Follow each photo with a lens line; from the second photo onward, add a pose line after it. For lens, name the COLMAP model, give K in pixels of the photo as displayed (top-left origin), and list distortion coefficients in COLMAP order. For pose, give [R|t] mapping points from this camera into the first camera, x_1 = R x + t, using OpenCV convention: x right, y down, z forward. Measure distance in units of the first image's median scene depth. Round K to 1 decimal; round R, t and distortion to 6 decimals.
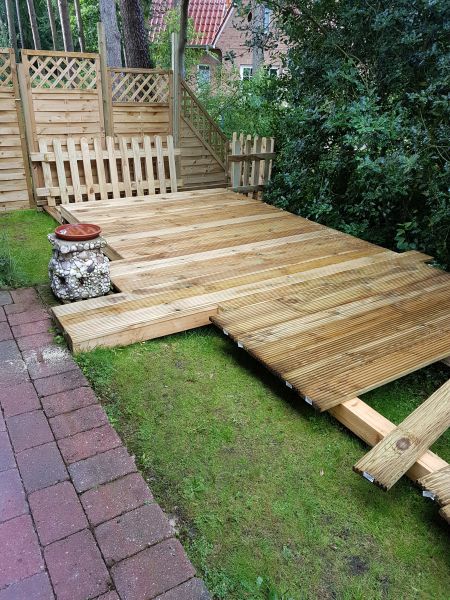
lens RADIAL K [[465.1, 0, 225.0], [0, 465.1, 300.0], [0, 0, 1]] dist [0.008184, 0.001275]
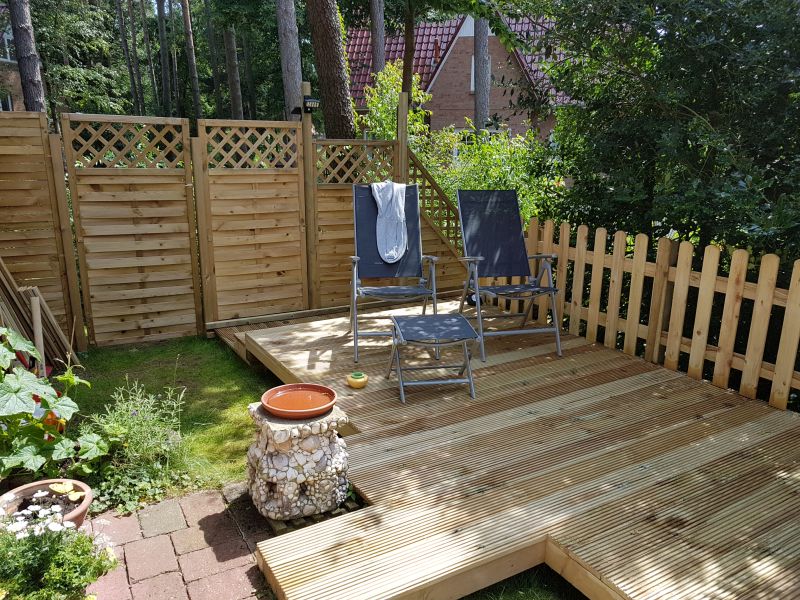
lens RADIAL K [[620.1, 0, 401.6], [0, 620.1, 324.9], [0, 0, 1]] dist [0.008184, 0.001275]
pose [[0.999145, -0.013250, -0.039153, -0.116571], [0.006676, 0.986522, -0.163491, -0.086046], [0.040791, 0.163090, 0.985768, 0.158218]]
